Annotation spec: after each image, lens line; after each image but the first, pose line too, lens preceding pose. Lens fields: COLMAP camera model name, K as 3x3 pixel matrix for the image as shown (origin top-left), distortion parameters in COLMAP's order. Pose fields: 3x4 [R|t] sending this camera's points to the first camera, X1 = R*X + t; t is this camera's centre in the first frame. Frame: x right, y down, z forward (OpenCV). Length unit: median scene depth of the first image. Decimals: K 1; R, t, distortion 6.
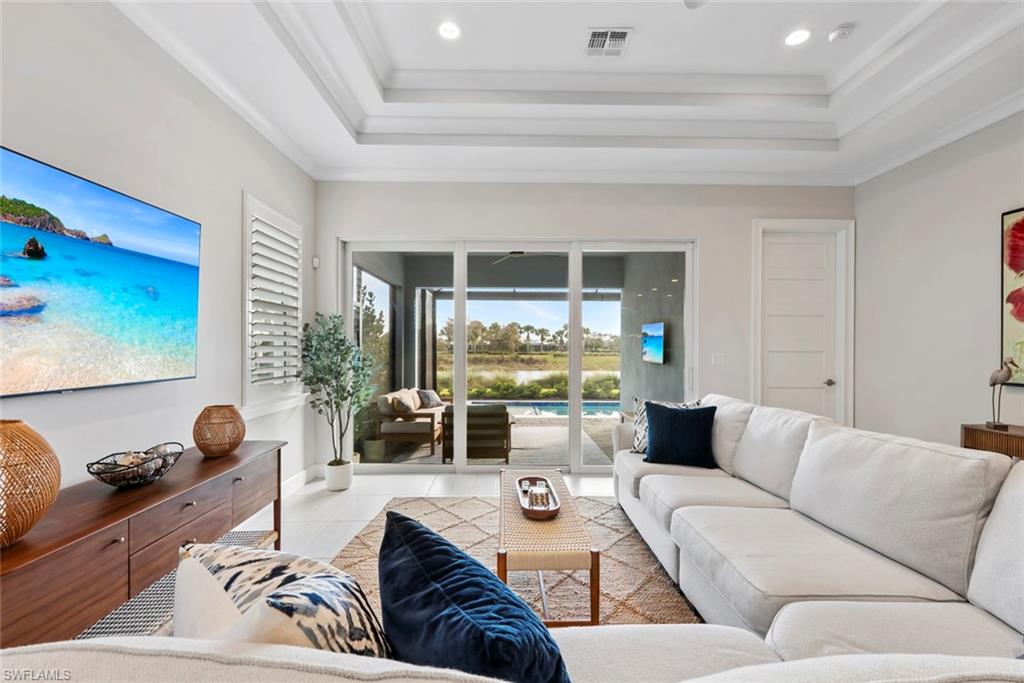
lens RADIAL K [[459.3, 0, 514.2], [0, 459.3, 346.6], [0, 0, 1]] dist [-0.001408, 0.000209]
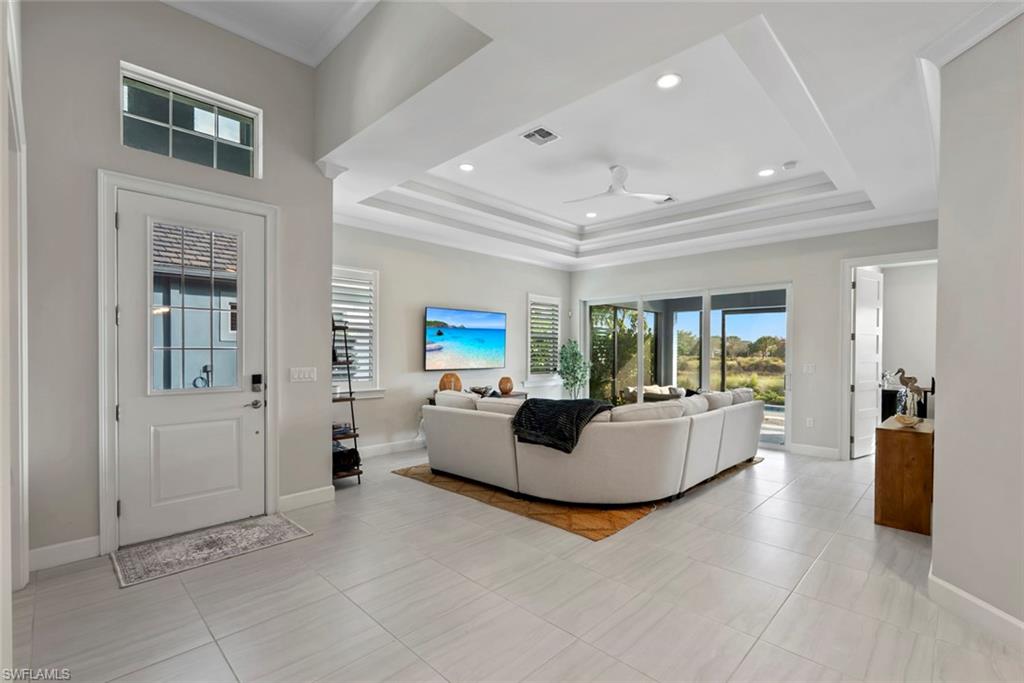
lens RADIAL K [[460.9, 0, 509.6], [0, 460.9, 356.6], [0, 0, 1]] dist [-0.001812, -0.000139]
pose [[0.697647, 0.005574, -0.716420, 0.787900], [0.000733, 0.999964, 0.008494, -0.016912], [0.716441, -0.006450, 0.697618, -0.558656]]
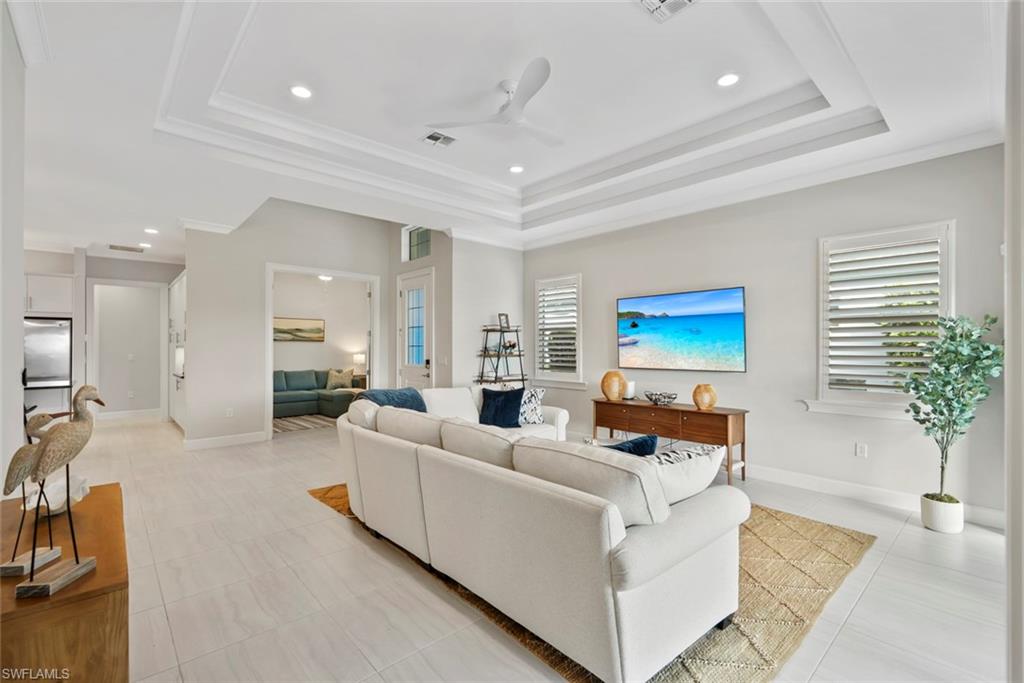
lens RADIAL K [[456.0, 0, 512.0], [0, 456.0, 341.5], [0, 0, 1]] dist [-0.007703, -0.000037]
pose [[-0.751732, -0.009504, -0.659400, 0.671415], [-0.000827, 0.999909, -0.013469, -0.016657], [0.659468, -0.009580, -0.751672, 1.000508]]
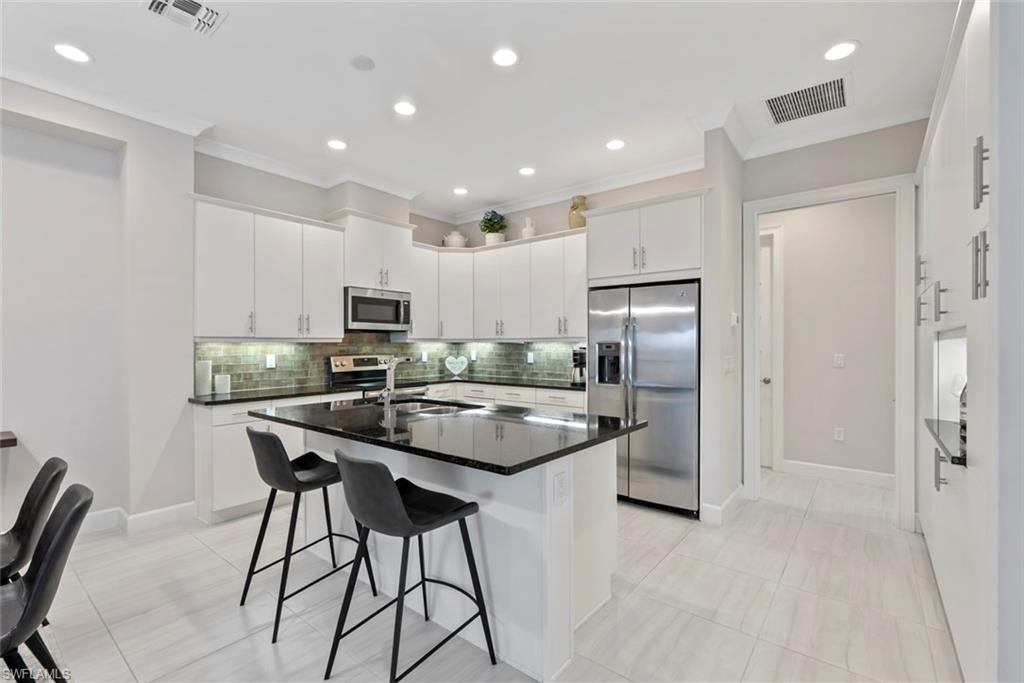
lens RADIAL K [[459.3, 0, 514.2], [0, 459.3, 346.6], [0, 0, 1]] dist [-0.001408, 0.000209]
pose [[-0.779347, -0.010215, 0.626509, 0.547113], [-0.004867, 0.999936, 0.010249, -0.008806], [-0.626574, 0.004938, -0.779347, -0.342423]]
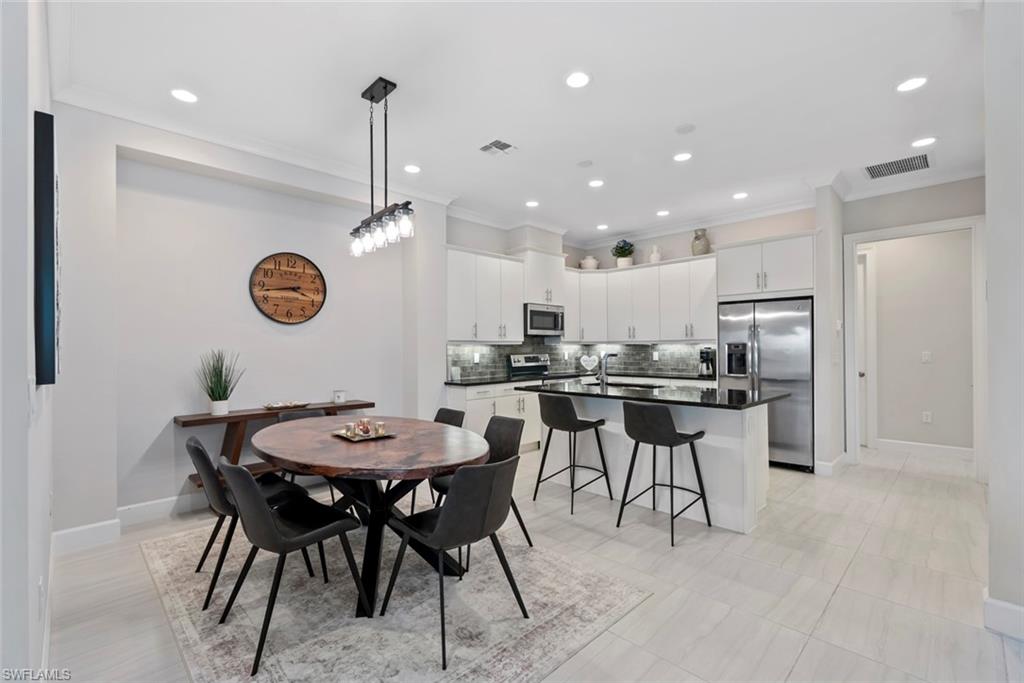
lens RADIAL K [[462.5, 0, 511.6], [0, 462.5, 346.6], [0, 0, 1]] dist [0.001457, 0.000121]
pose [[-0.700852, -0.002653, 0.713302, 0.516277], [-0.000850, 0.999995, 0.002883, -0.003519], [-0.713306, 0.001414, -0.700851, 0.088130]]
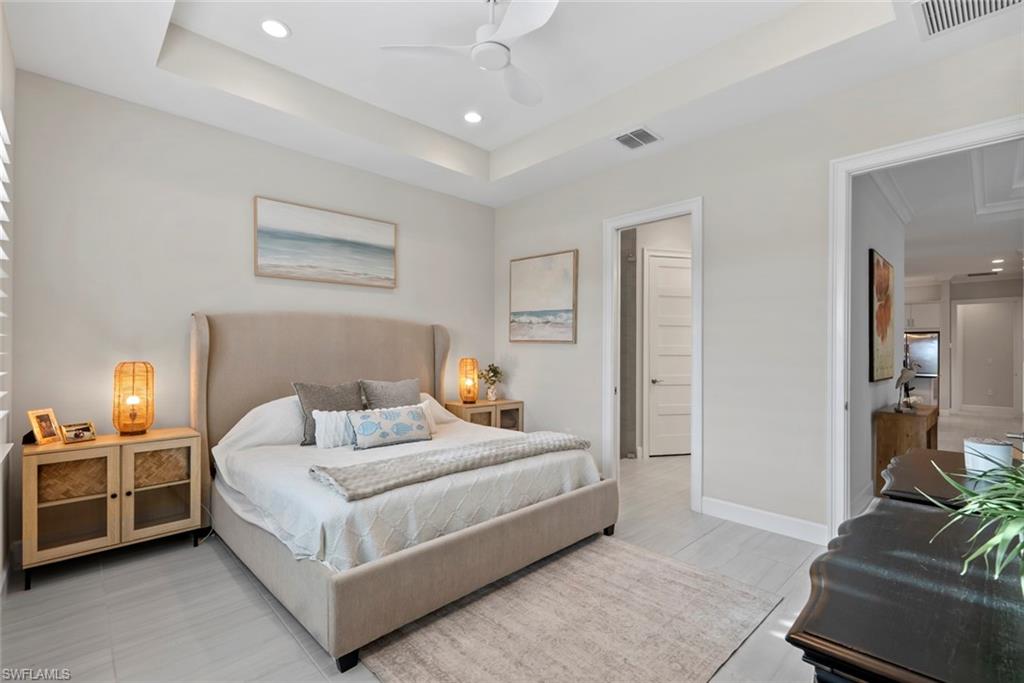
lens RADIAL K [[462.5, 0, 511.6], [0, 462.5, 346.6], [0, 0, 1]] dist [0.001457, 0.000121]
pose [[-0.680759, -0.007470, 0.732470, 0.550022], [-0.019768, 0.999771, -0.008176, 0.016991], [-0.732241, -0.020046, -0.680751, 1.886452]]
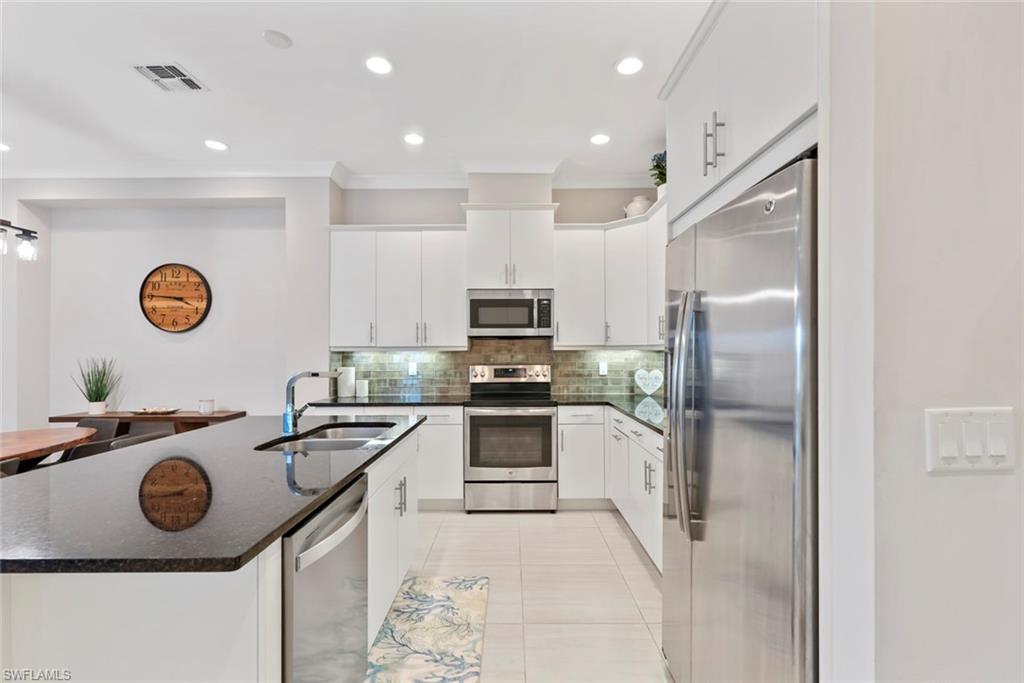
lens RADIAL K [[462.5, 0, 511.6], [0, 462.5, 346.6], [0, 0, 1]] dist [0.001457, 0.000121]
pose [[0.017140, 0.004052, 0.999845, 0.541938], [0.003576, 0.999985, -0.004114, -0.009869], [-0.999847, 0.003646, 0.017125, -0.990782]]
